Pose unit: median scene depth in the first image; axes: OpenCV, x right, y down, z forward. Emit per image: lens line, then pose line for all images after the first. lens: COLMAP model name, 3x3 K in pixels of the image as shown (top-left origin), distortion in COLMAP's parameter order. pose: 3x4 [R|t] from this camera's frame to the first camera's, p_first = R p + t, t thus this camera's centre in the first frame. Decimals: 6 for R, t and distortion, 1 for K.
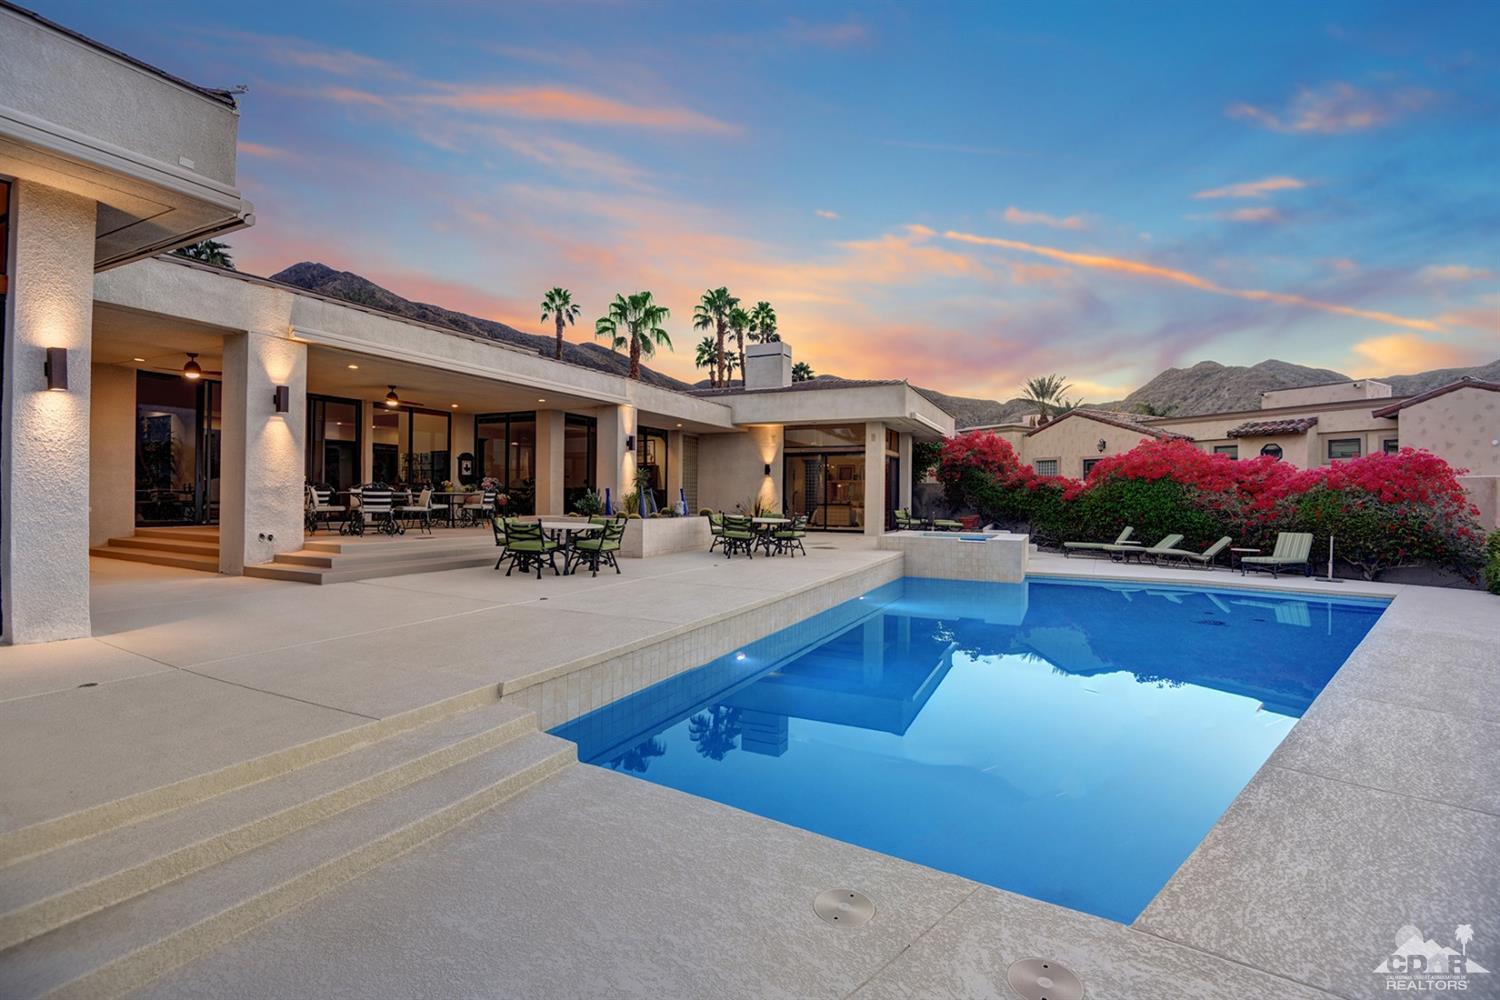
lens RADIAL K [[693.0, 0, 746.5], [0, 693.0, 497.0], [0, 0, 1]] dist [-0.035822, -0.003337]
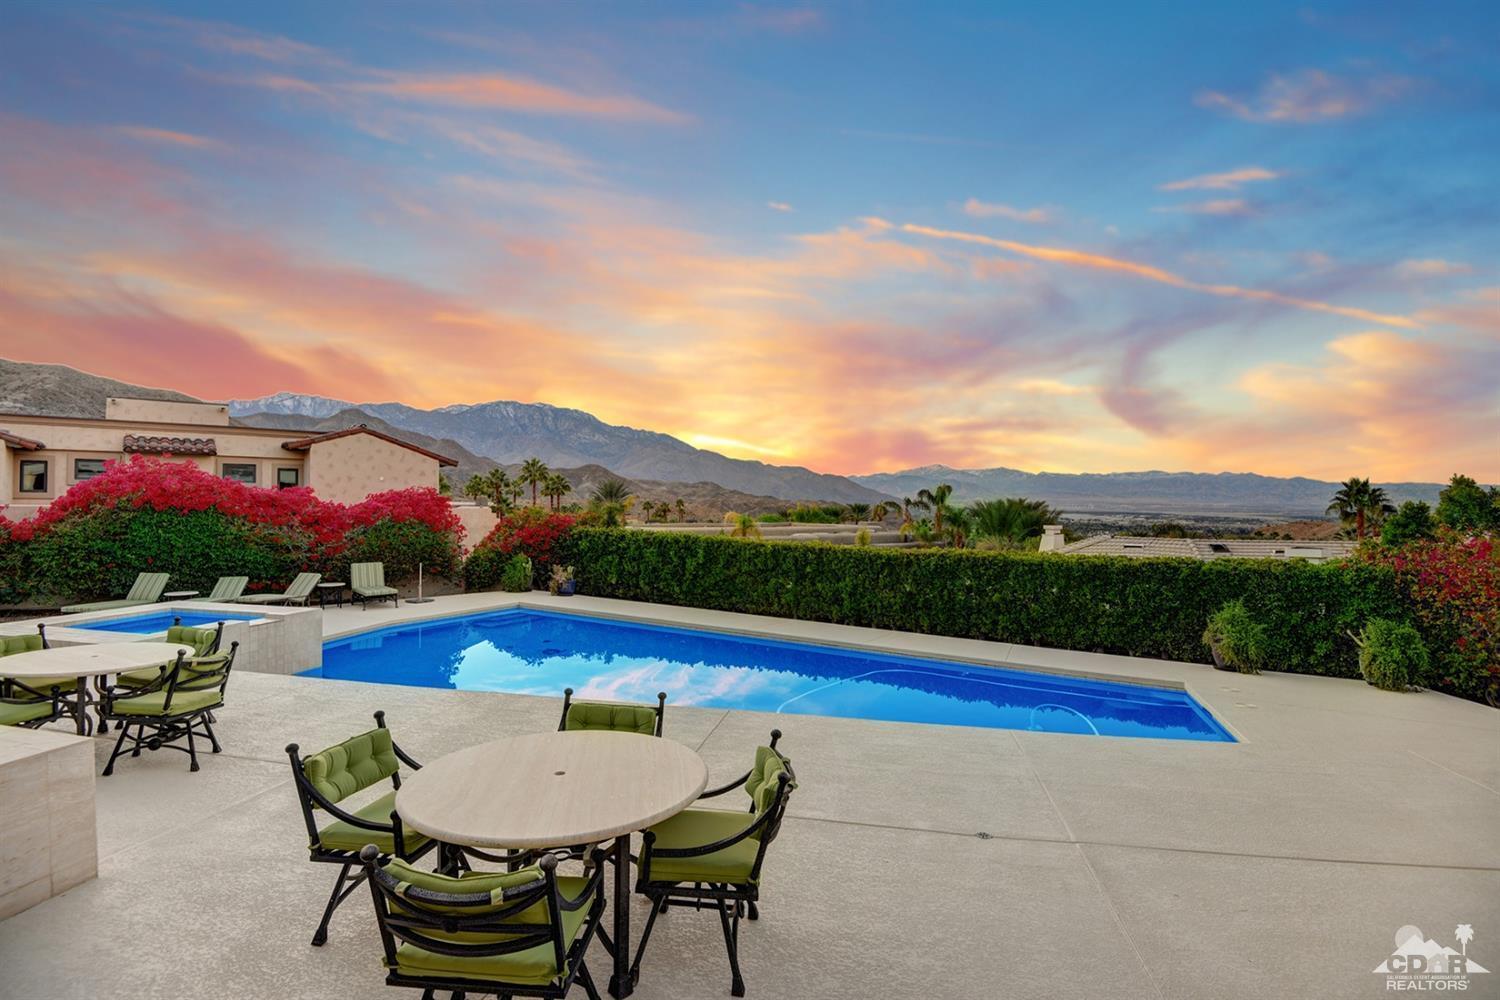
lens RADIAL K [[693.0, 0, 737.4], [0, 693.0, 494.4], [0, 0, 1]] dist [-0.035822, -0.003337]
pose [[-0.248975, 0.003593, 0.968503, -0.320125], [-0.007648, 0.999955, -0.005676, -0.044472], [-0.968480, -0.008820, -0.248936, 0.587887]]
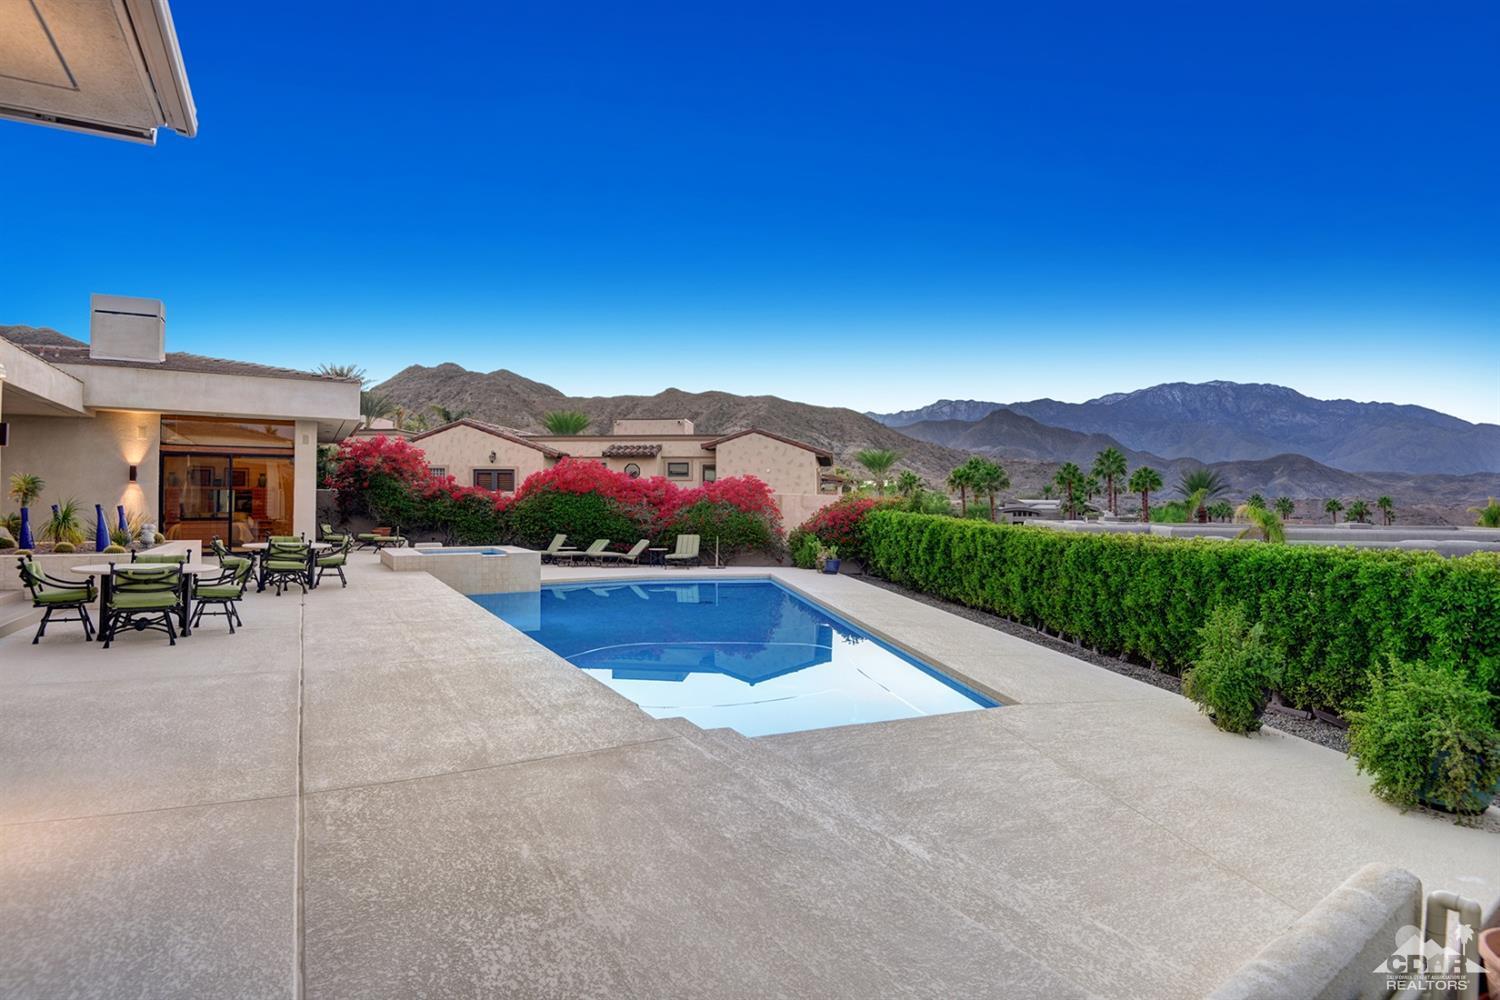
lens RADIAL K [[760.9, 0, 752.6], [0, 760.9, 503.8], [0, 0, 1]] dist [-0.003038, -0.001396]
pose [[0.555541, -0.006338, 0.831465, -0.323489], [-0.000665, 0.999967, 0.008068, -0.018083], [-0.831489, -0.005035, 0.555518, 0.037149]]
